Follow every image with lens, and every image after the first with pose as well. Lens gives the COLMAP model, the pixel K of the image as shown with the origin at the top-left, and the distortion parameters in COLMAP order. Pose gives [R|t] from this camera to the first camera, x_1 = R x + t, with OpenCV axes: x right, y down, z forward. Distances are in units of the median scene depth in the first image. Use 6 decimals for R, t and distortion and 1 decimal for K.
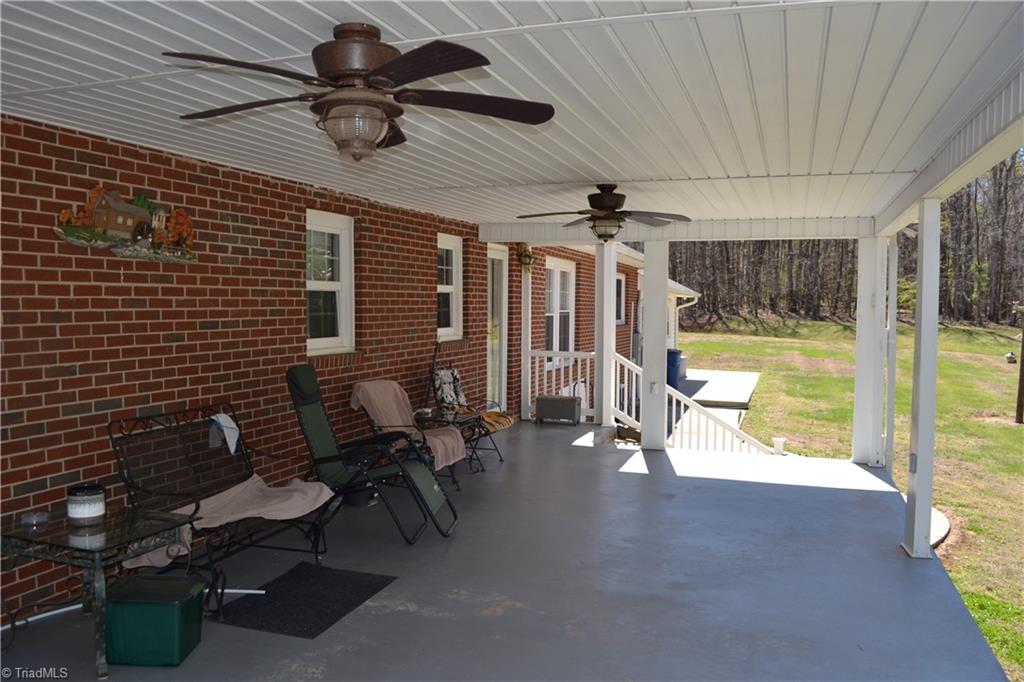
lens RADIAL K [[823.3, 0, 493.7], [0, 823.3, 341.4], [0, 0, 1]] dist [-0.086202, 0.014290]
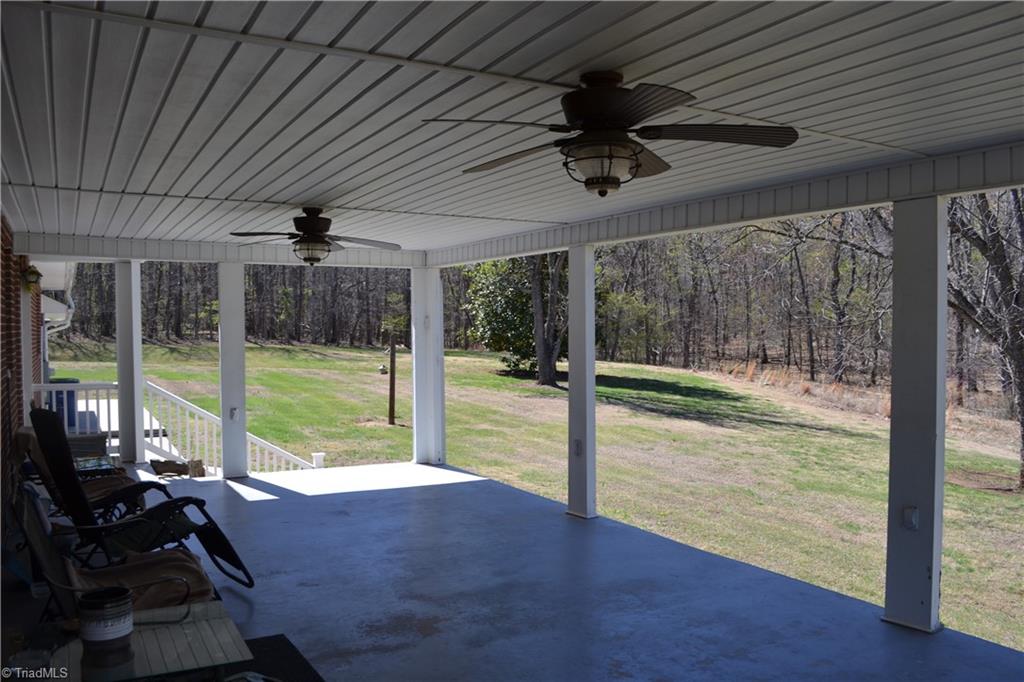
lens RADIAL K [[823.3, 0, 493.7], [0, 823.3, 341.4], [0, 0, 1]] dist [-0.086202, 0.014290]
pose [[0.671136, -0.022866, 0.740982, -0.254286], [0.043590, 0.999012, -0.008652, -0.005595], [-0.740052, 0.038106, 0.671469, 0.094391]]
